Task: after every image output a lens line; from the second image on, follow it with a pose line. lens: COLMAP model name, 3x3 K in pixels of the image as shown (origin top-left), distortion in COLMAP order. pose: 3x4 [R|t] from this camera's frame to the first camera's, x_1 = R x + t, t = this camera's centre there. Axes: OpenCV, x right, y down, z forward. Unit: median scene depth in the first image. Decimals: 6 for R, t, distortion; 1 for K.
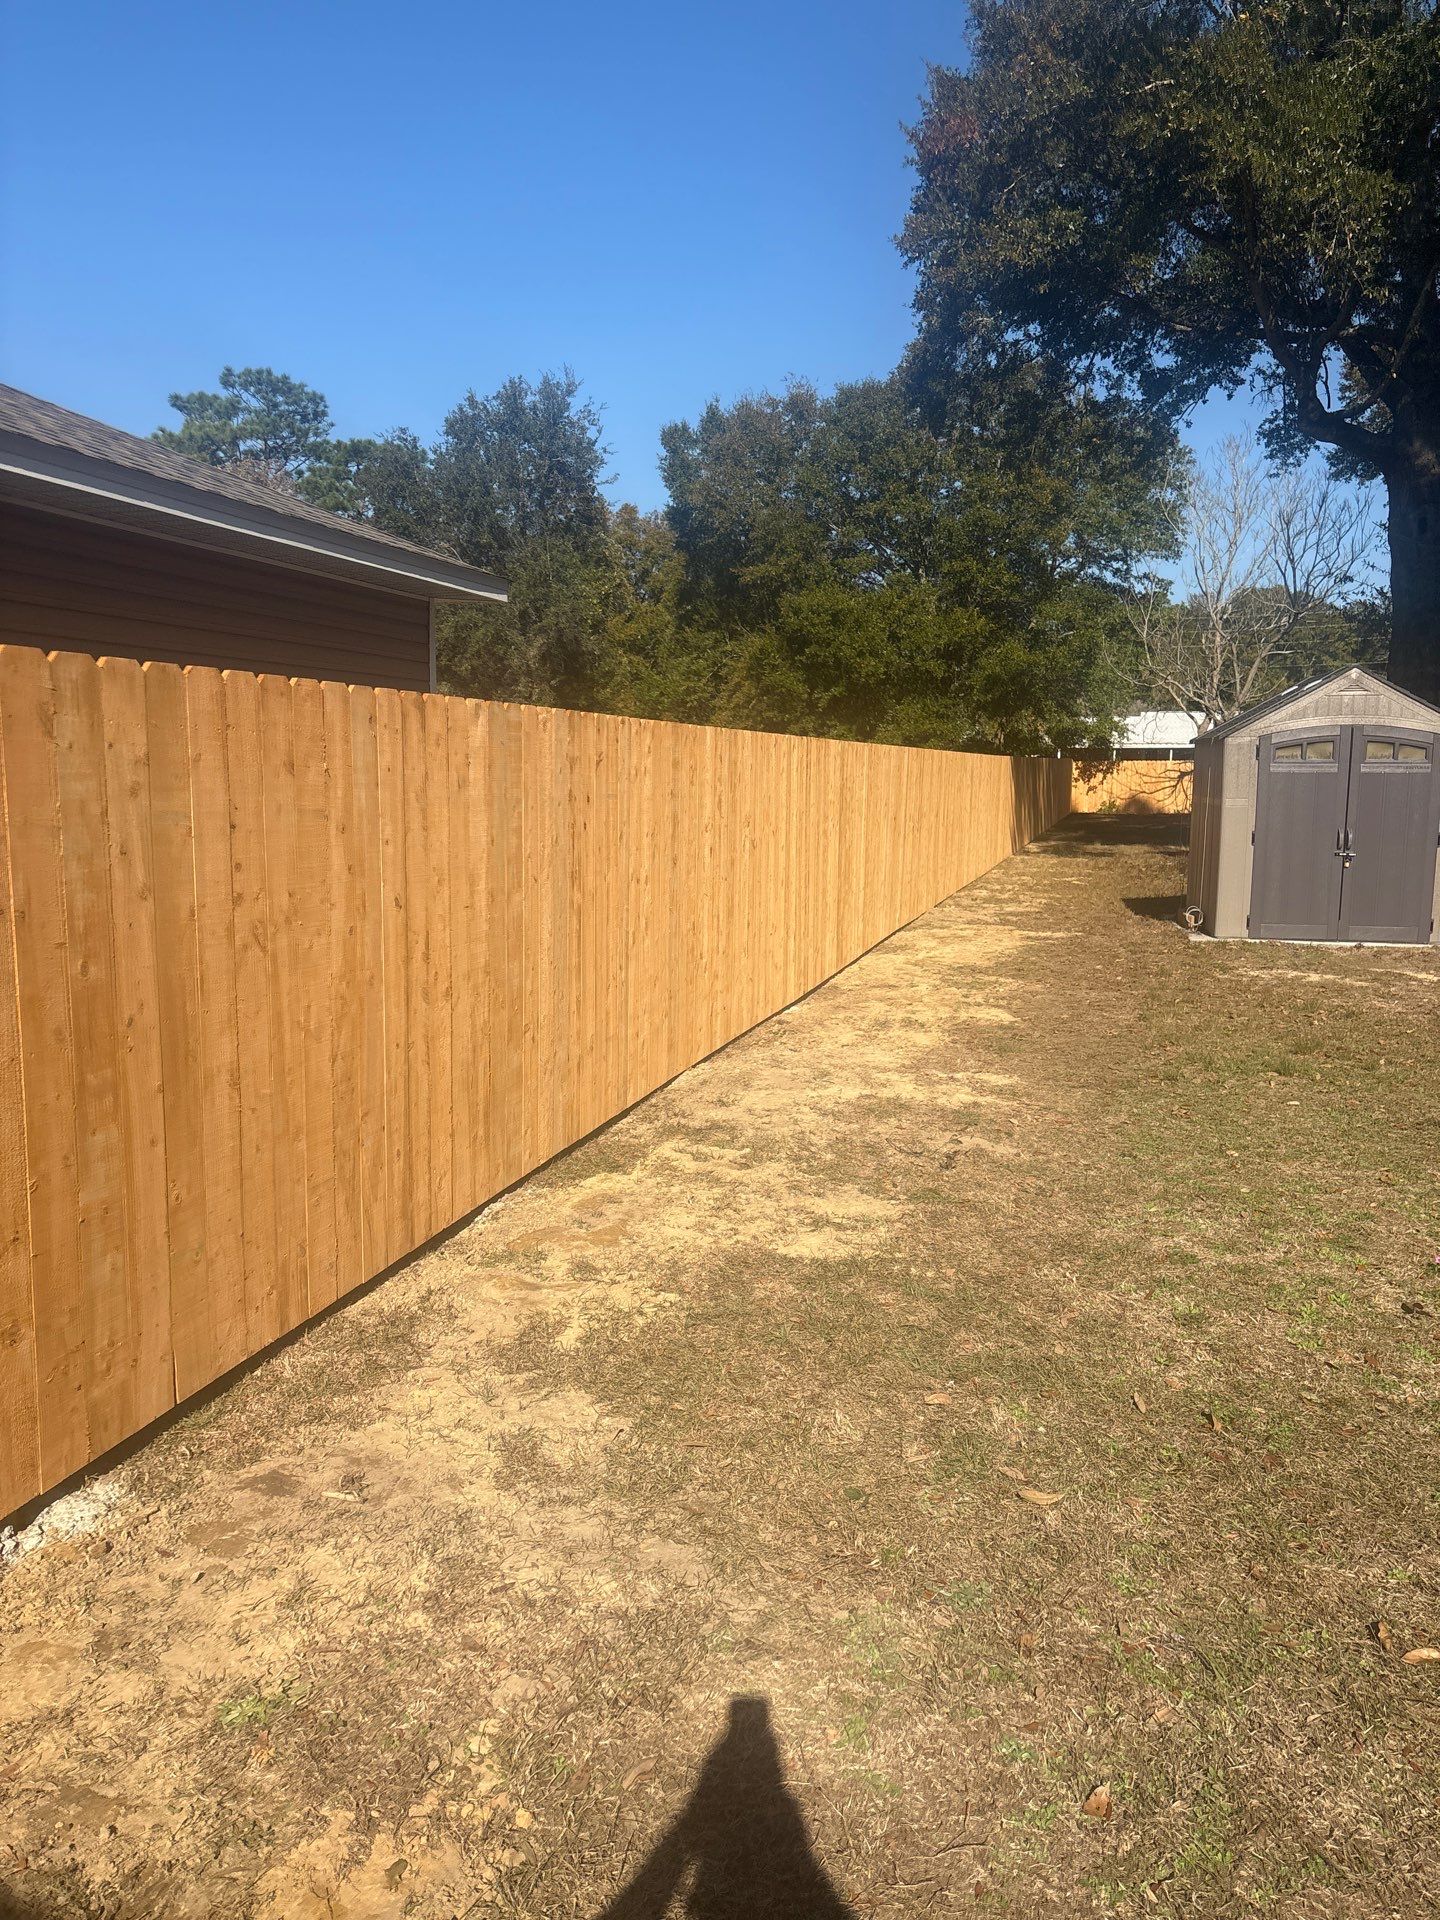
lens RADIAL K [[1435.9, 0, 720.0], [0, 1435.9, 960.0], [0, 0, 1]] dist [0.022880, -0.001308]
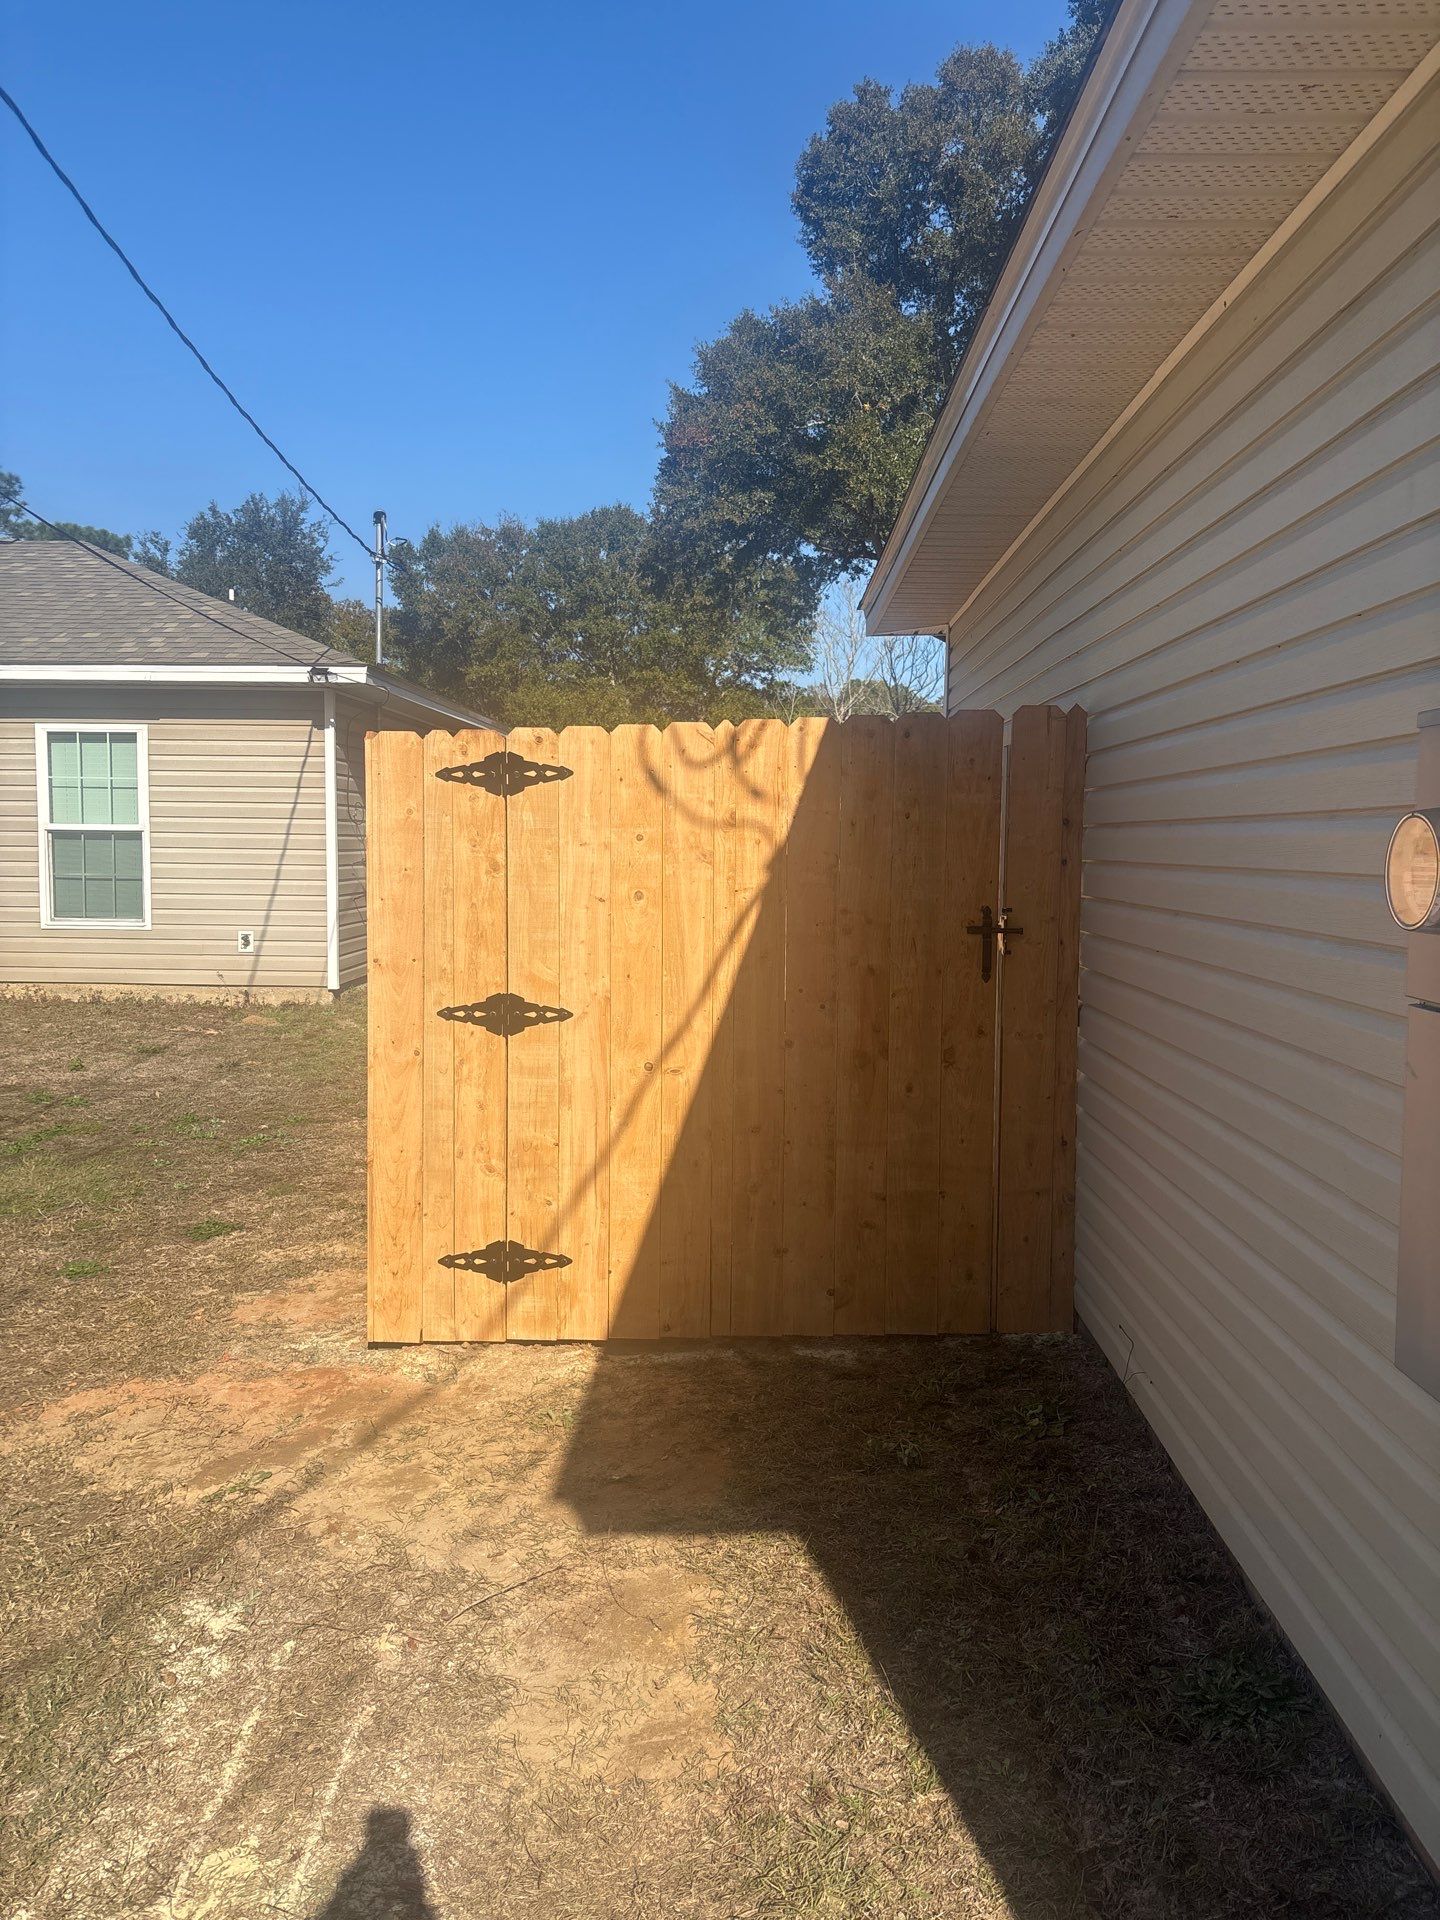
lens RADIAL K [[1435.9, 0, 720.0], [0, 1435.9, 960.0], [0, 0, 1]] dist [0.022880, -0.001308]
pose [[0.967822, -0.017383, 0.251035, -0.084674], [0.028925, 0.998684, -0.042361, 0.028168], [-0.249969, 0.048260, 0.967051, -0.199975]]
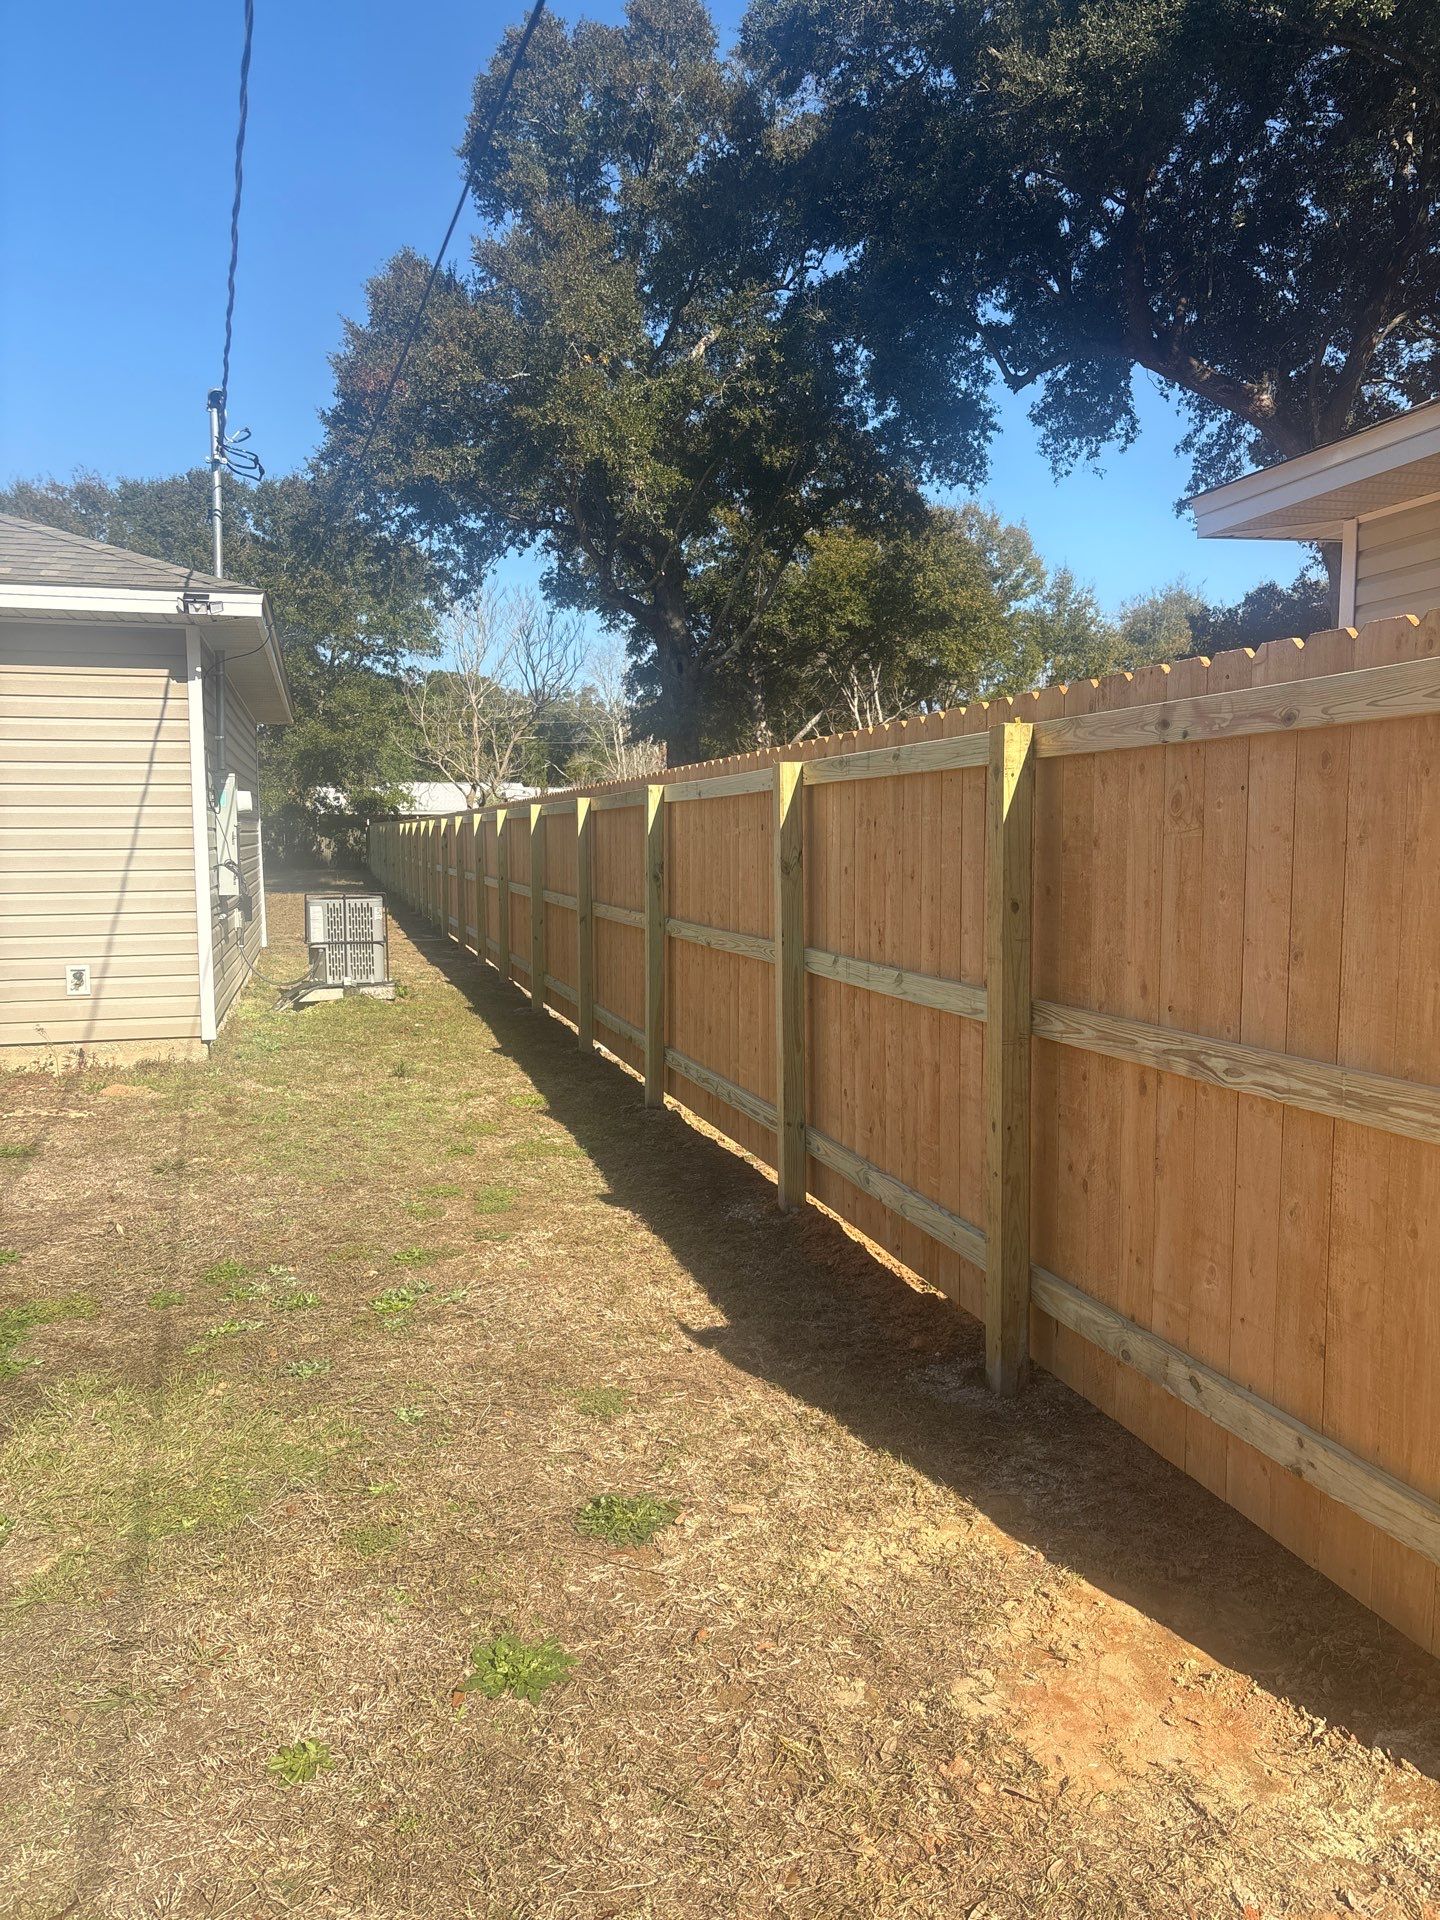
lens RADIAL K [[1435.9, 0, 720.0], [0, 1435.9, 960.0], [0, 0, 1]] dist [0.022880, -0.001308]
pose [[0.850957, -0.060247, 0.521768, -0.126388], [0.084086, 0.996213, -0.022108, 0.020228], [-0.518460, 0.062686, 0.852801, -0.131716]]
